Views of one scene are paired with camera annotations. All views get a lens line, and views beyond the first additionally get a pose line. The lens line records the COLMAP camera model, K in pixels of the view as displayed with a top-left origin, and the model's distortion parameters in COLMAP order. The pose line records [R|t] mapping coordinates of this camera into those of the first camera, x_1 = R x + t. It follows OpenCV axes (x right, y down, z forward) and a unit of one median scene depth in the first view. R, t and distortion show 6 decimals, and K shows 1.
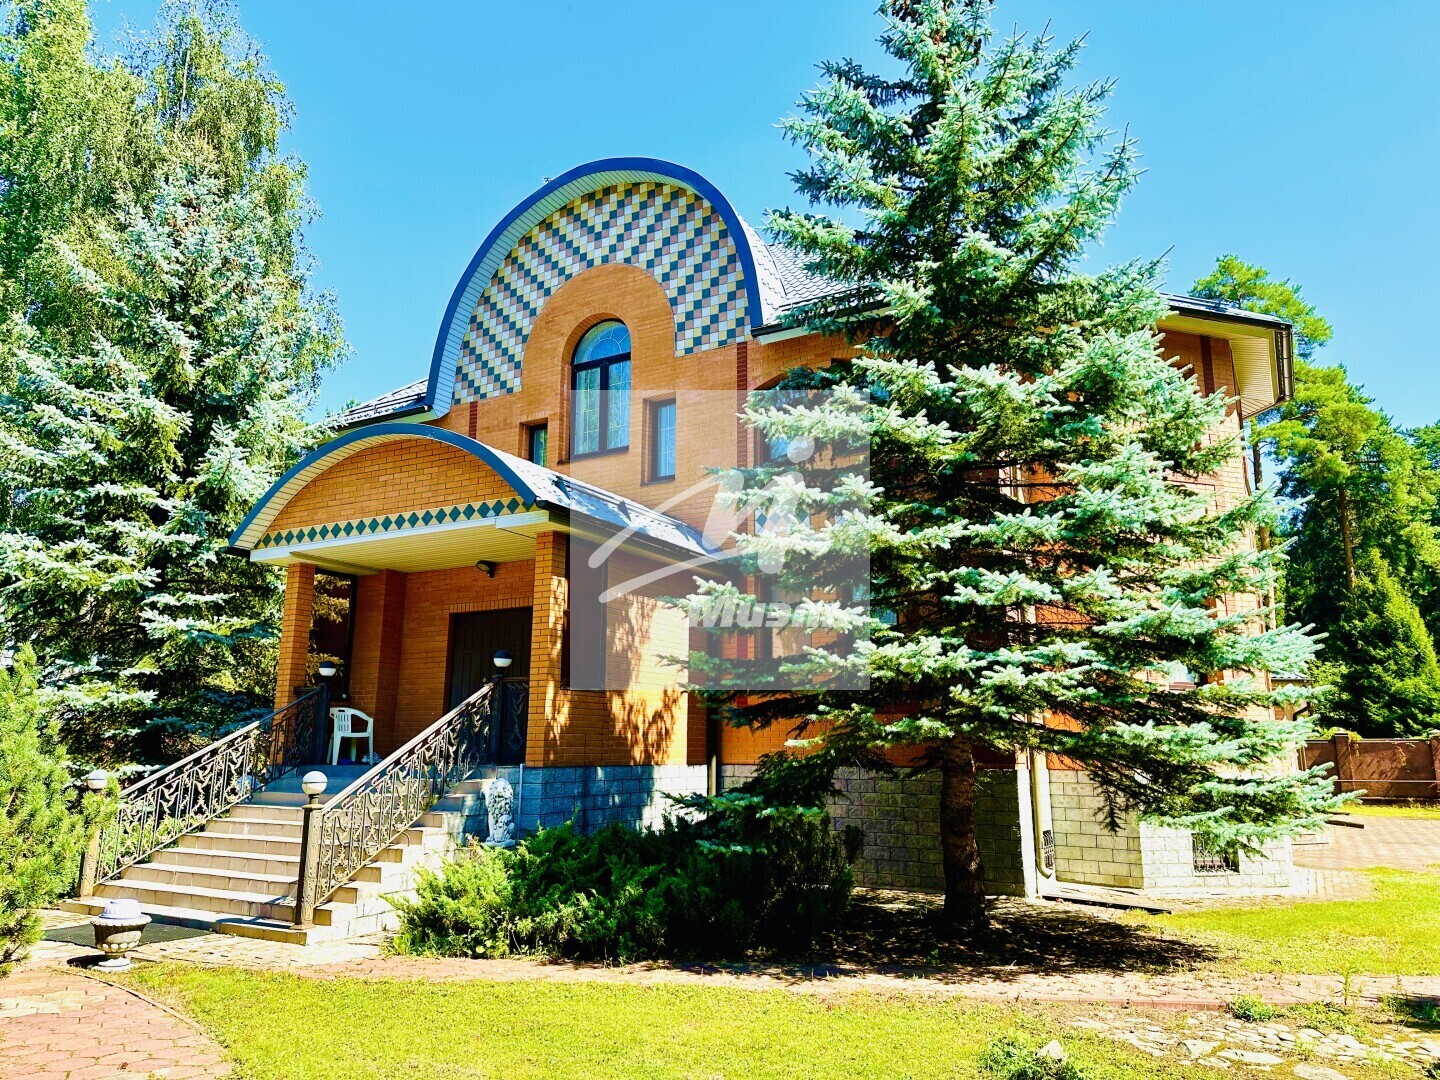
lens RADIAL K [[1000.6, 0, 720.0], [0, 1000.6, 540.0], [0, 0, 1]] dist [0.134909, -0.264154]
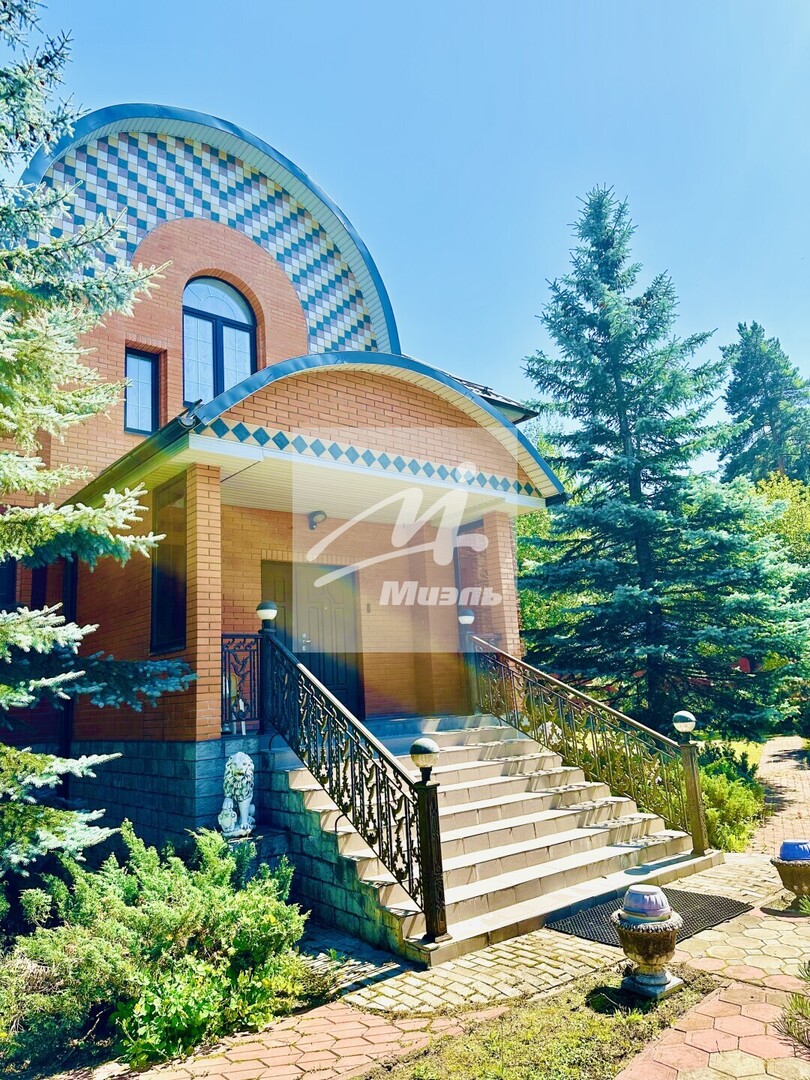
lens RADIAL K [[750.5, 0, 405.0], [0, 750.5, 540.0], [0, 0, 1]] dist [0.134909, -0.264154]
pose [[0.353376, 0.160938, 0.921534, -0.711835], [-0.135428, 0.983514, -0.119831, 0.100820], [-0.925627, -0.082456, 0.369346, 0.543144]]
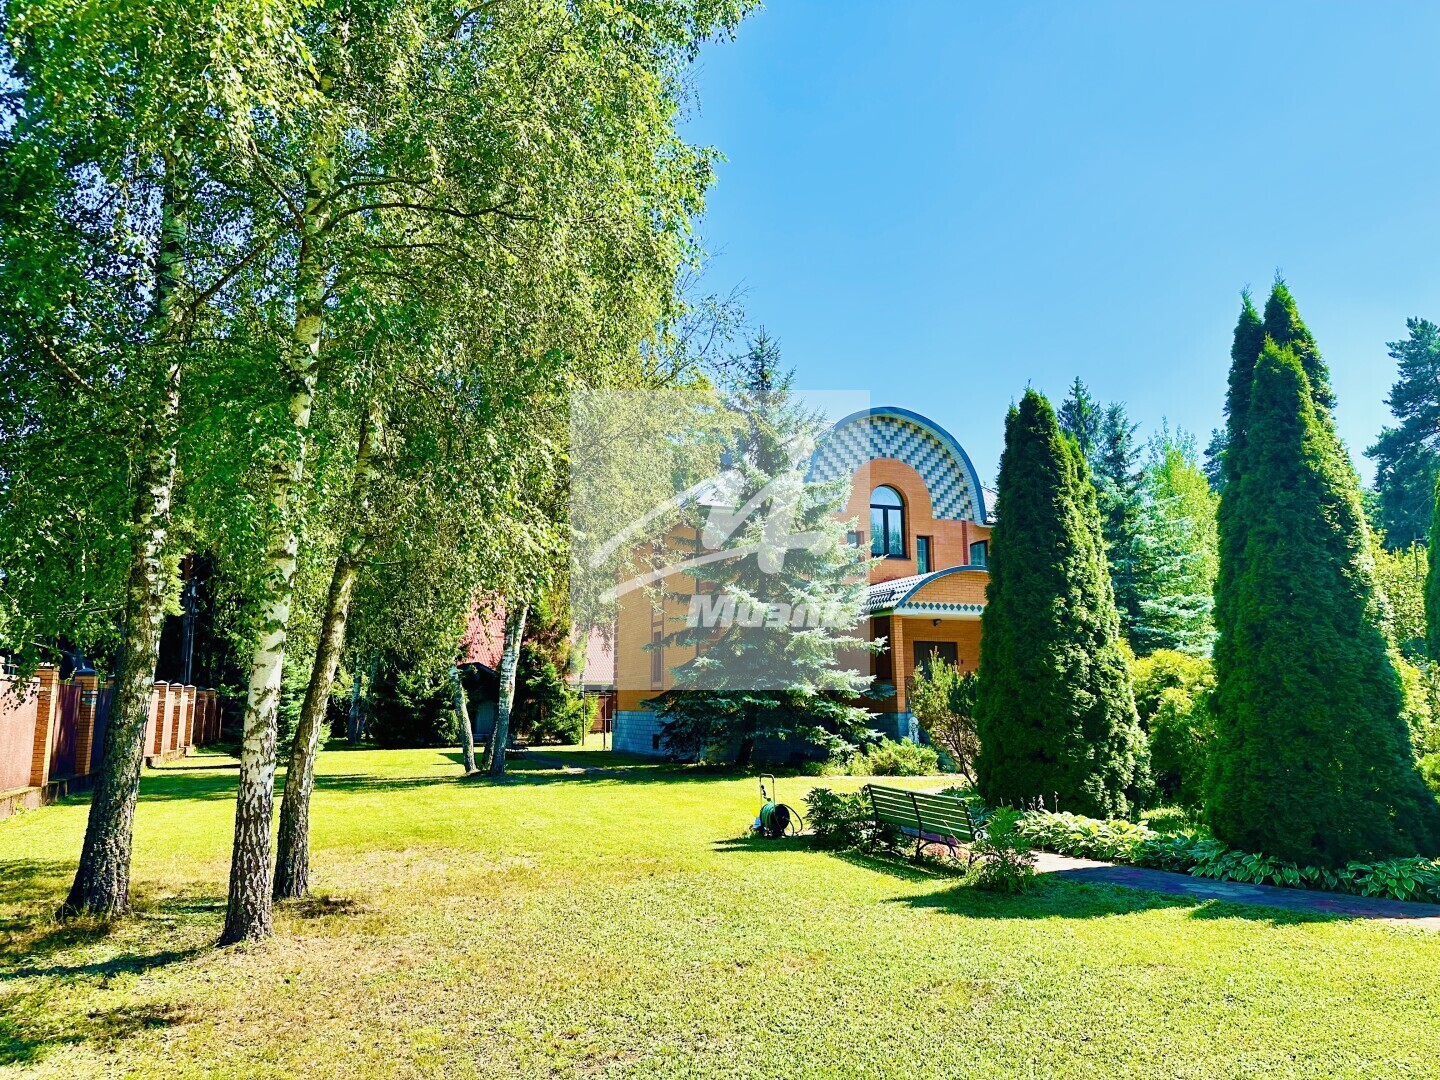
lens RADIAL K [[980.6, 0, 712.6], [0, 980.6, 534.5], [0, 0, 1]] dist [0.128320, -0.152704]
pose [[0.638822, 0.117999, 0.760252, -1.803022], [-0.152074, 0.988038, -0.025569, -0.024890], [-0.754175, -0.099280, 0.649125, 0.004747]]
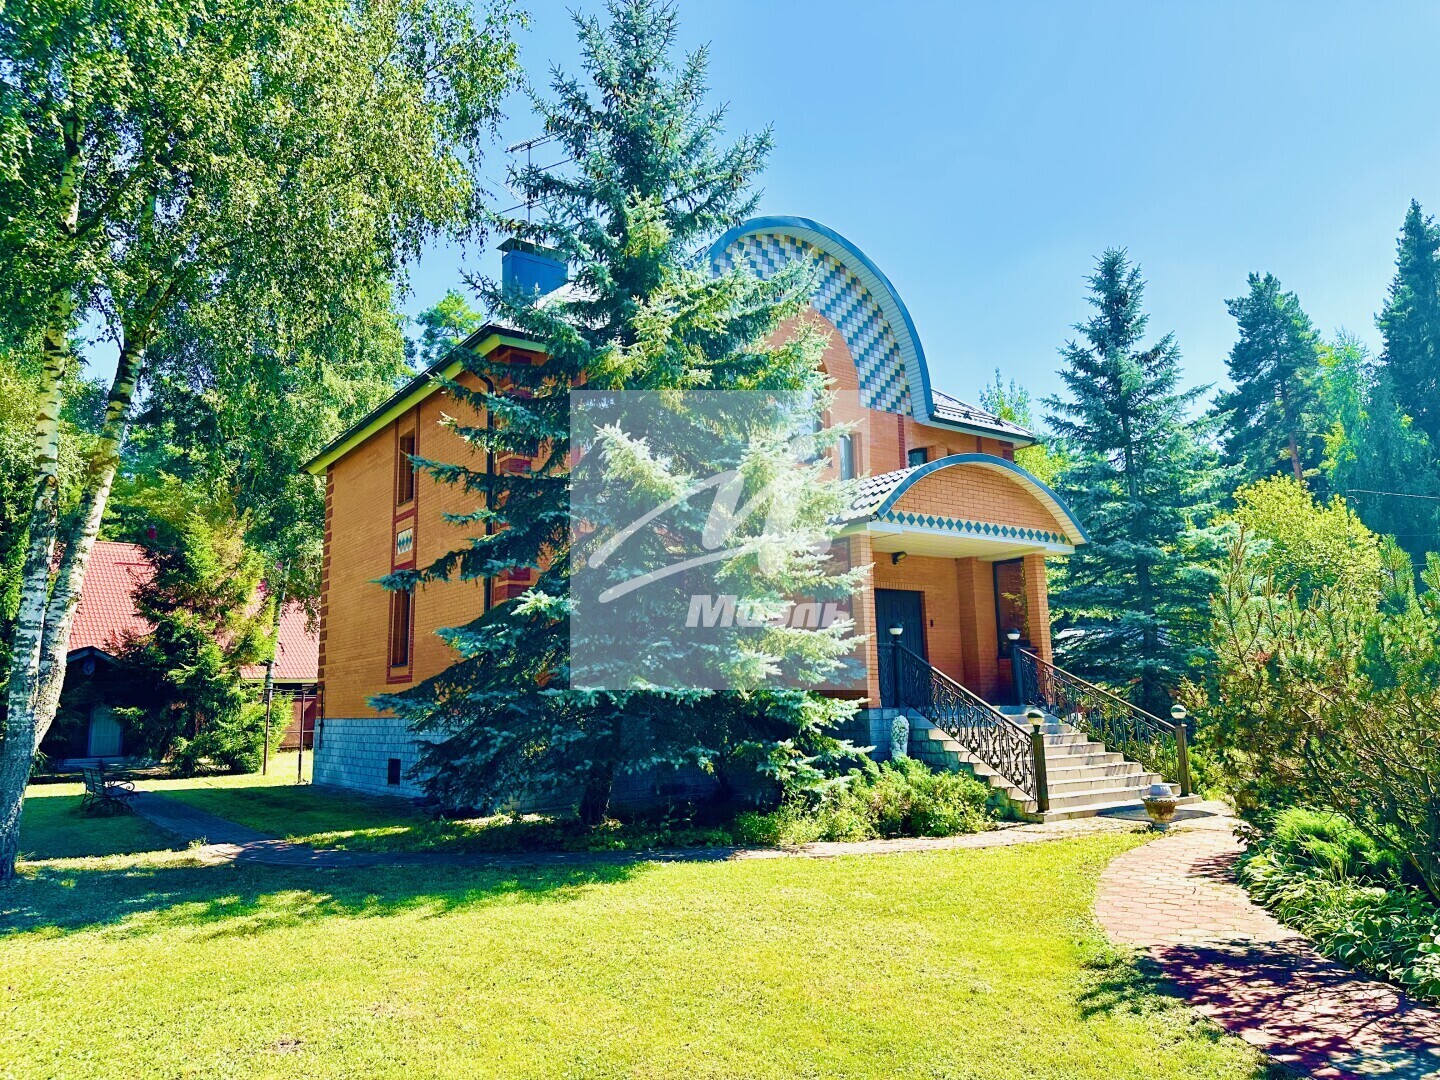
lens RADIAL K [[992.2, 0, 712.4], [0, 992.2, 535.5], [0, 0, 1]] dist [0.119295, -0.179001]
pose [[0.414531, 0.131263, 0.900519, -1.238465], [-0.167347, 0.983663, -0.066349, 0.104187], [-0.894516, -0.123196, 0.429725, 0.552142]]
